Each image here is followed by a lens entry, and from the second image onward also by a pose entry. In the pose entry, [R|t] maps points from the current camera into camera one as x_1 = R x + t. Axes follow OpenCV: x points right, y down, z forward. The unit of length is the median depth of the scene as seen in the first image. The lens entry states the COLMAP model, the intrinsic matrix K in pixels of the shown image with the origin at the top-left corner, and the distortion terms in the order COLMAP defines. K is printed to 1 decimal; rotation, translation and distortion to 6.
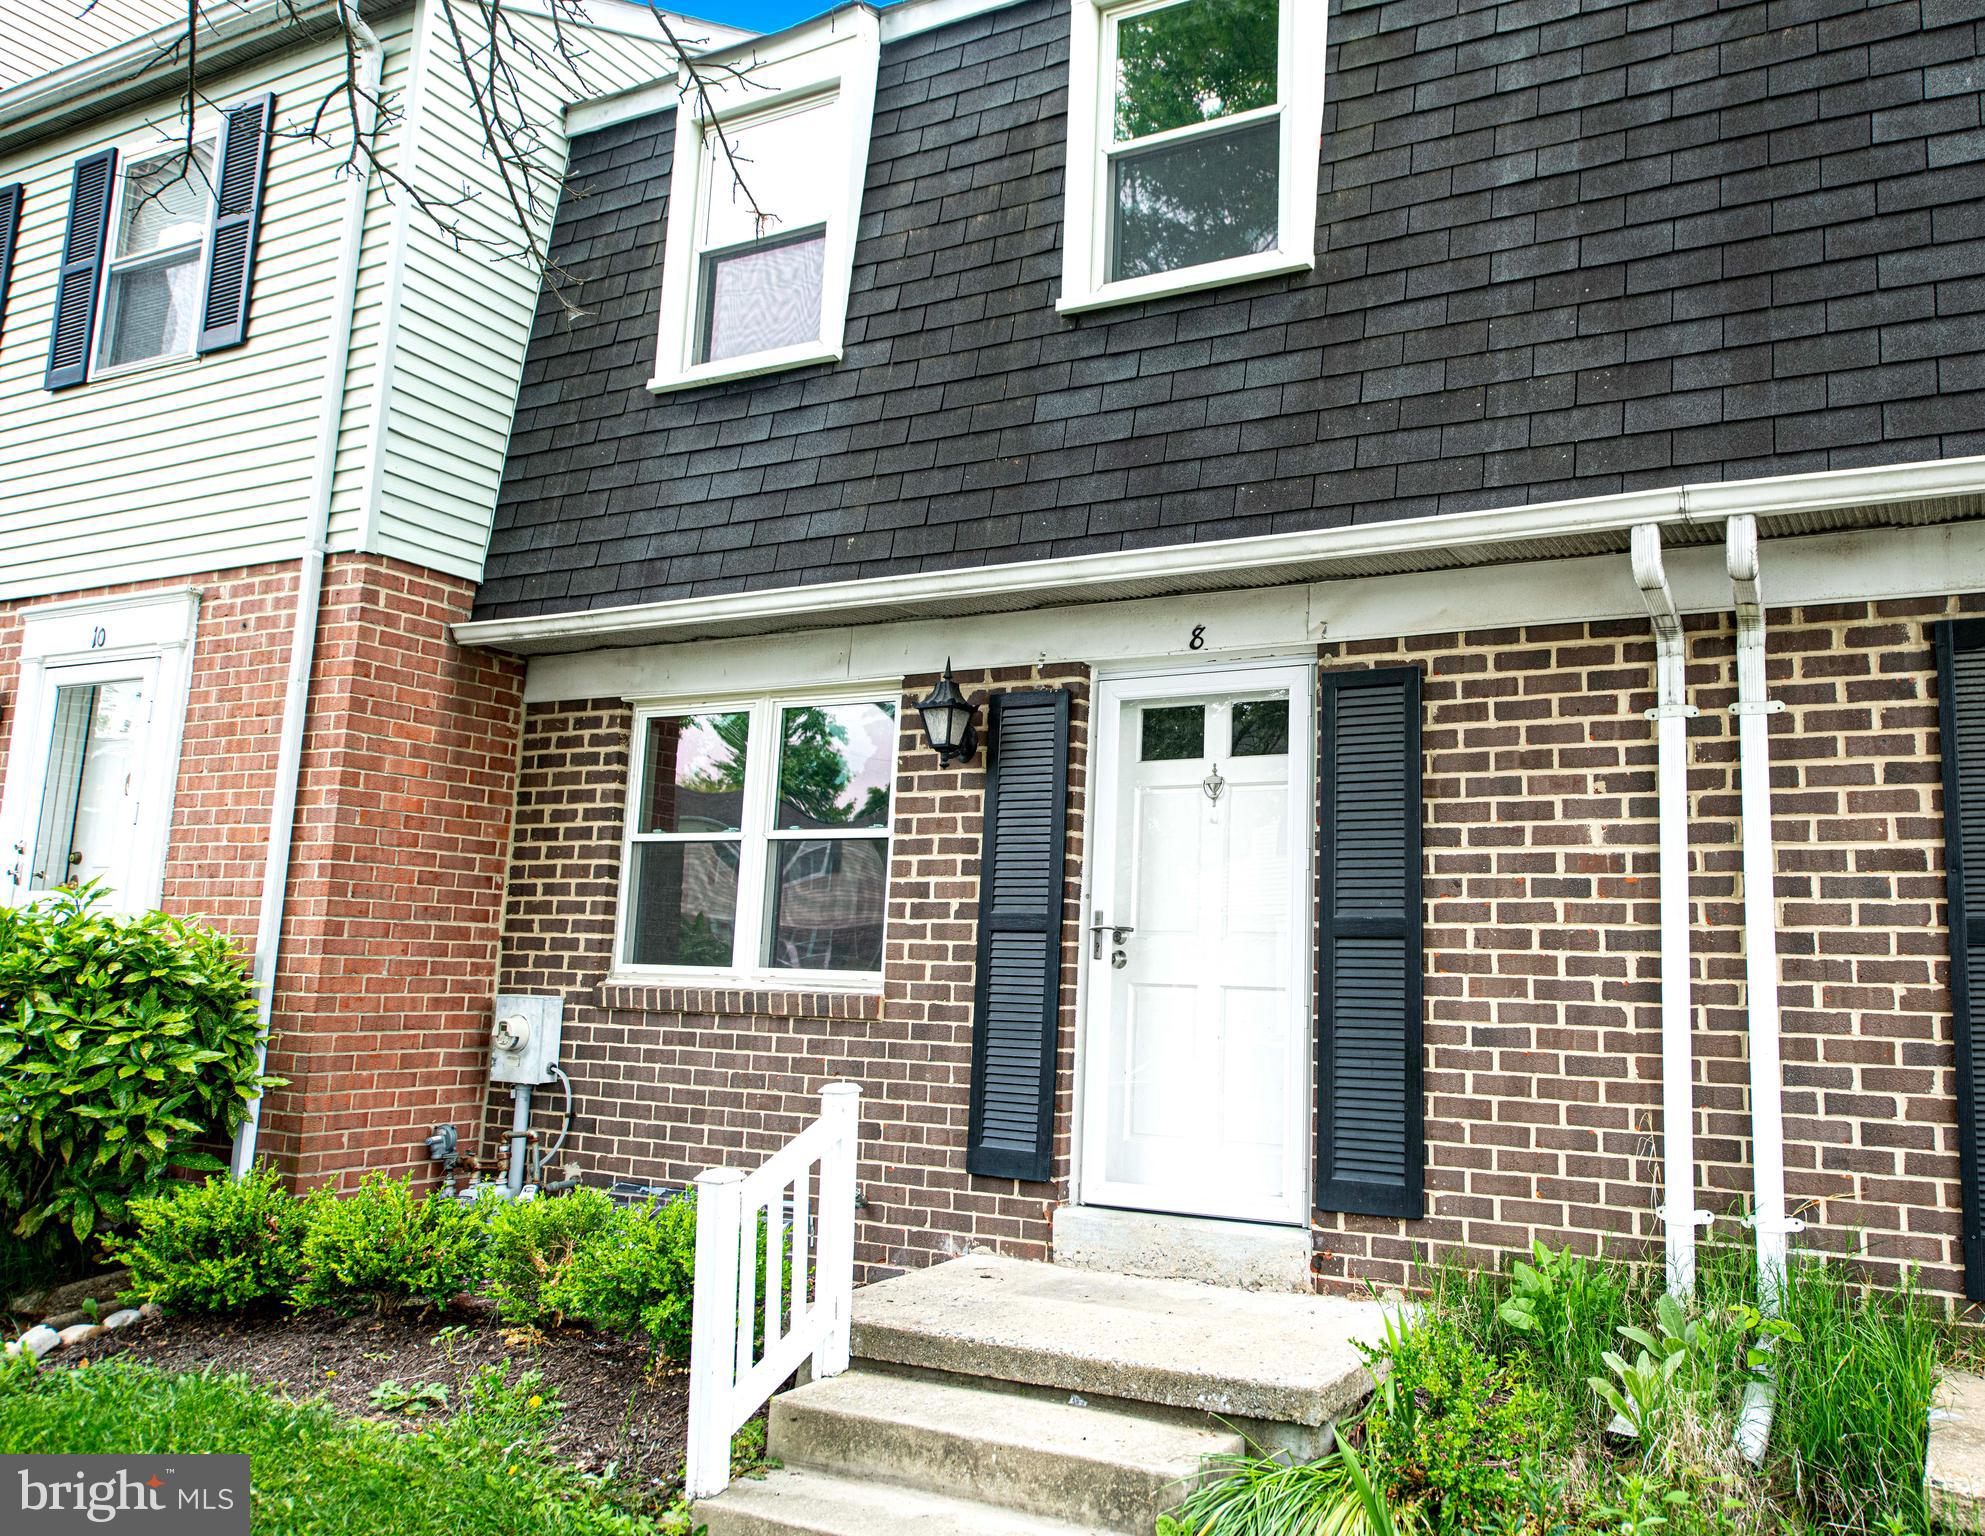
lens RADIAL K [[1533.2, 0, 1210.6], [0, 1533.2, 747.7], [0, 0, 1]] dist [-0.000327, 0.000491]
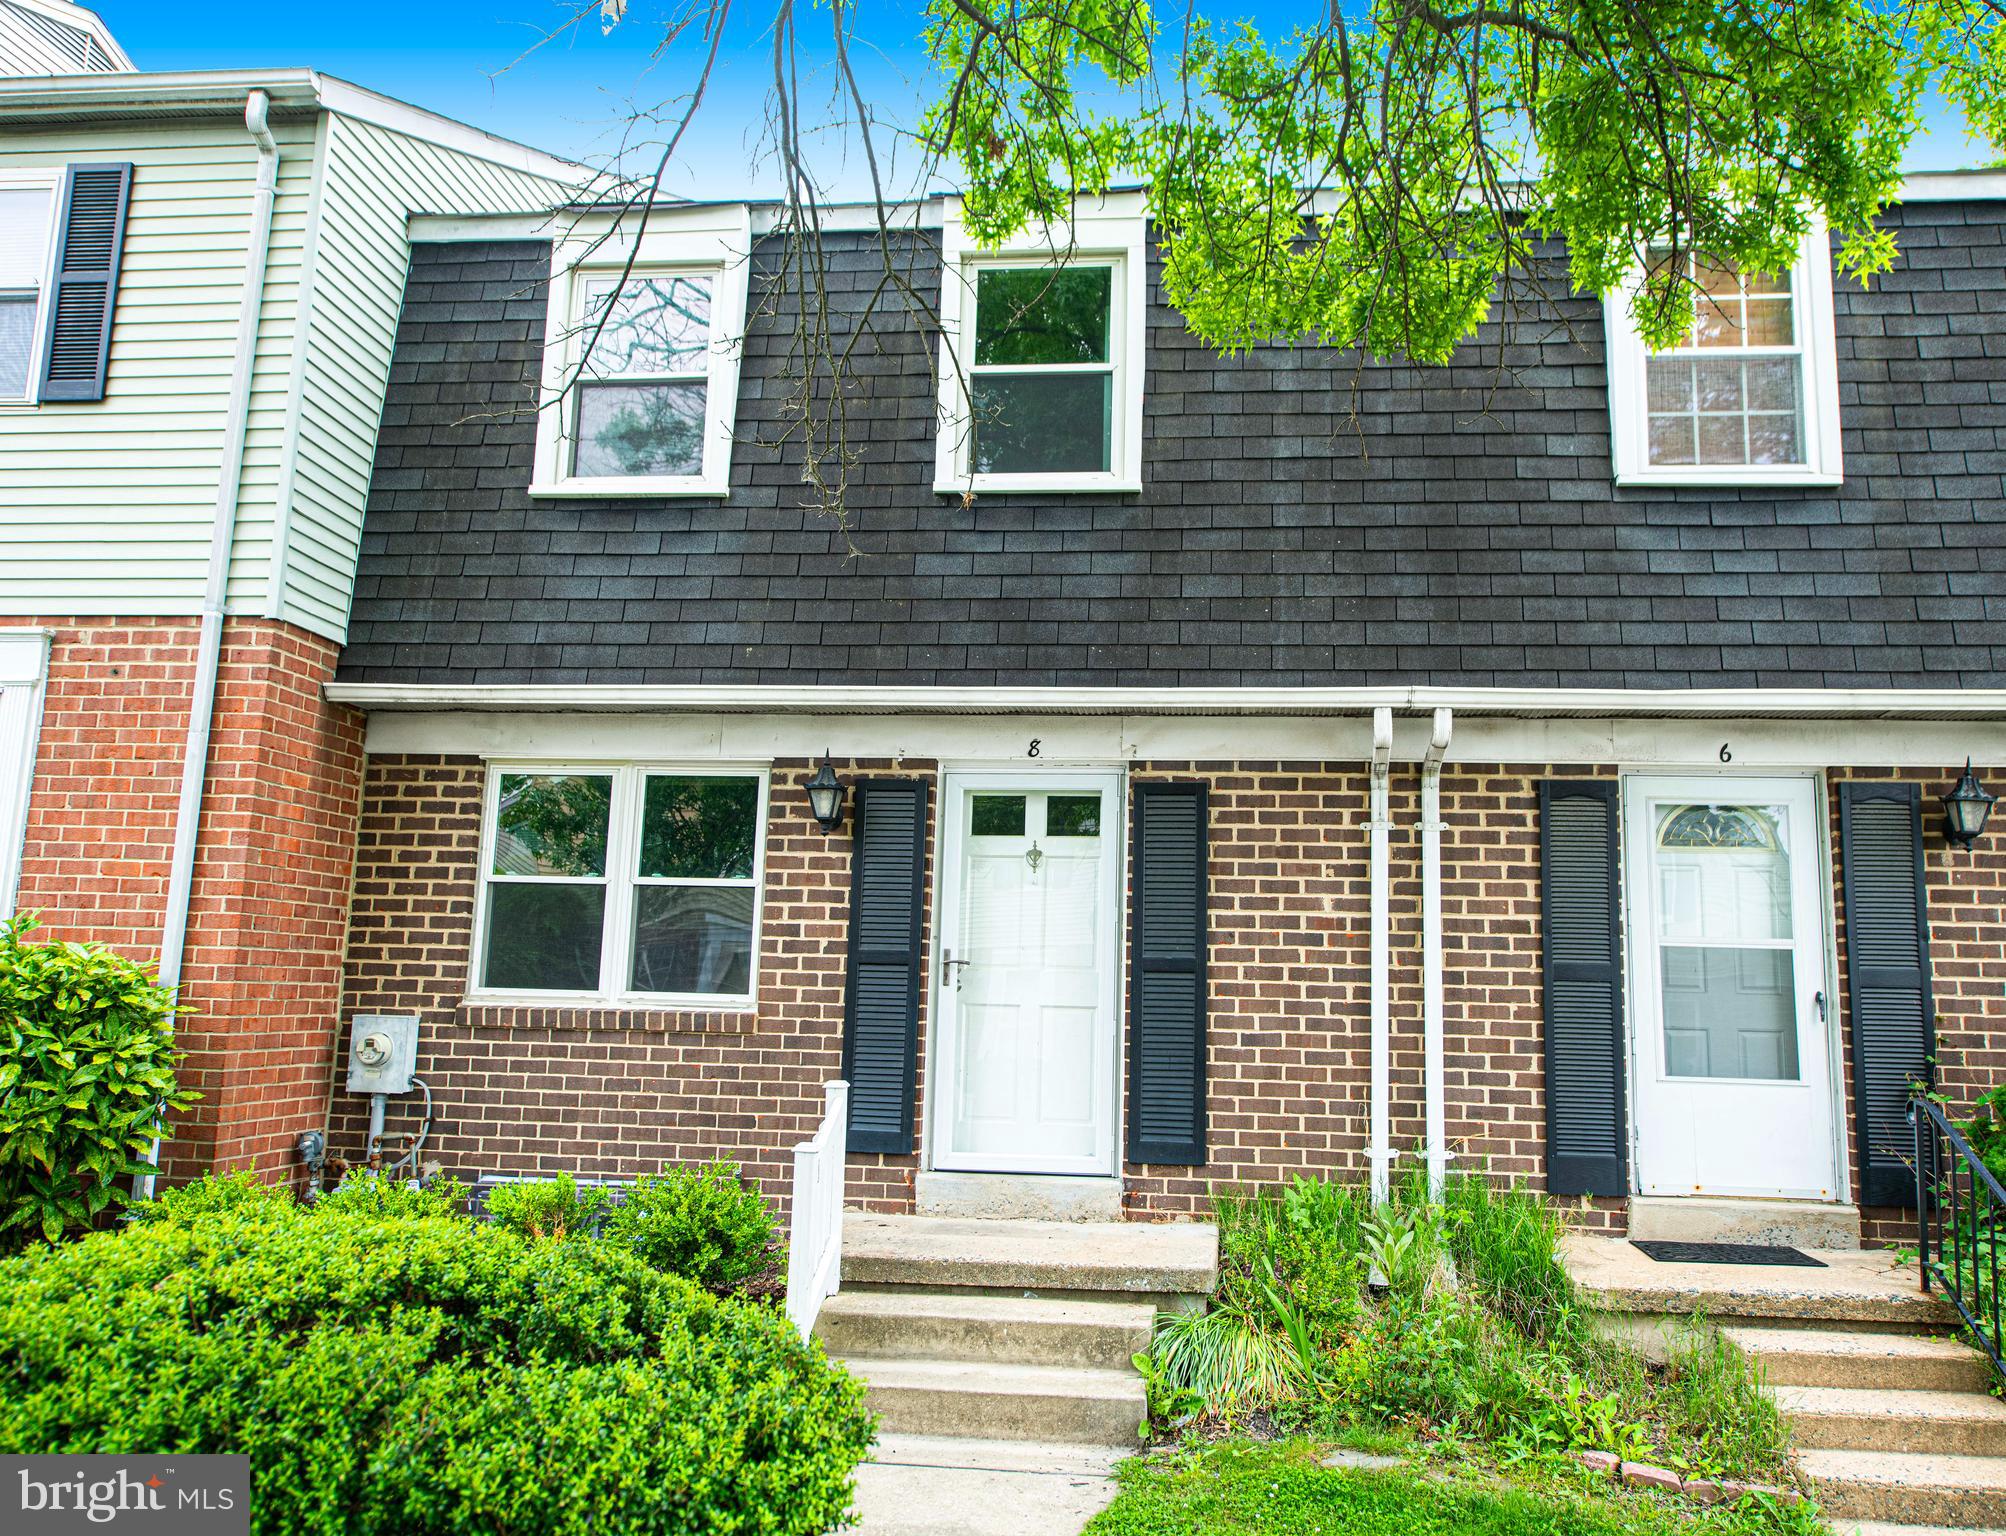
lens RADIAL K [[1487.0, 0, 1097.4], [0, 1487.0, 774.3], [0, 0, 1]] dist [0.000446, 0.001324]
pose [[0.936351, 0.048619, 0.347681, -0.415078], [-0.051203, 0.998687, -0.001758, -0.049781], [-0.347310, -0.016157, 0.937611, -0.252474]]
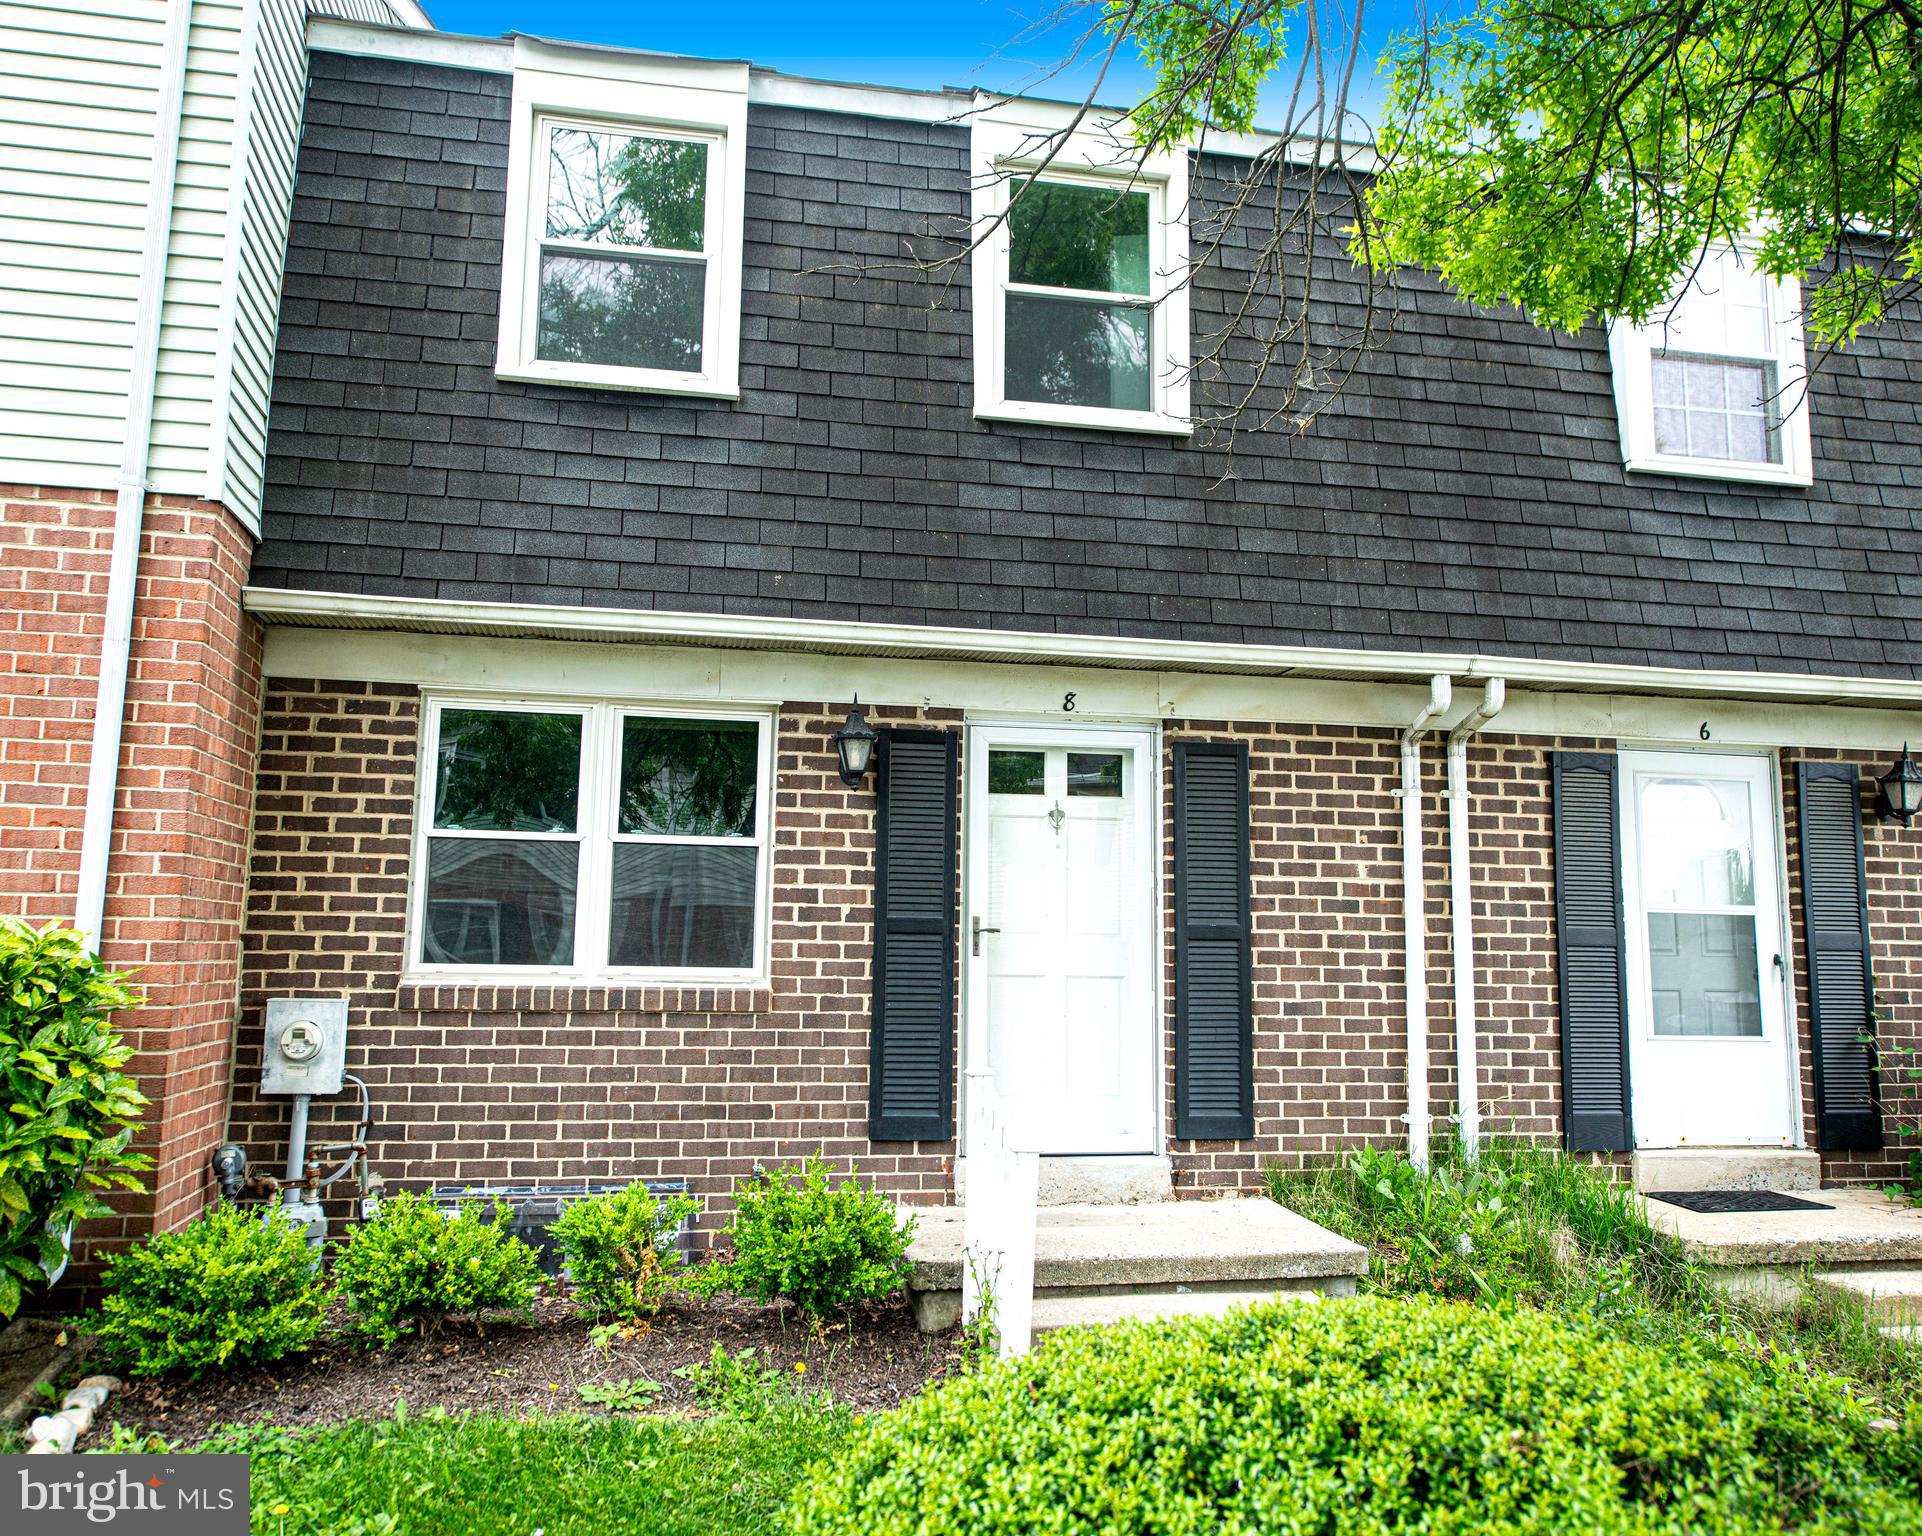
lens RADIAL K [[1450.4, 0, 961.0], [0, 1450.4, 768.0], [0, 0, 1]] dist [0.000316, 0.001097]
pose [[0.803881, 0.061722, 0.591579, -0.791467], [-0.081342, 0.996665, 0.006546, -0.018056], [-0.589202, -0.053383, 0.806220, 0.085914]]
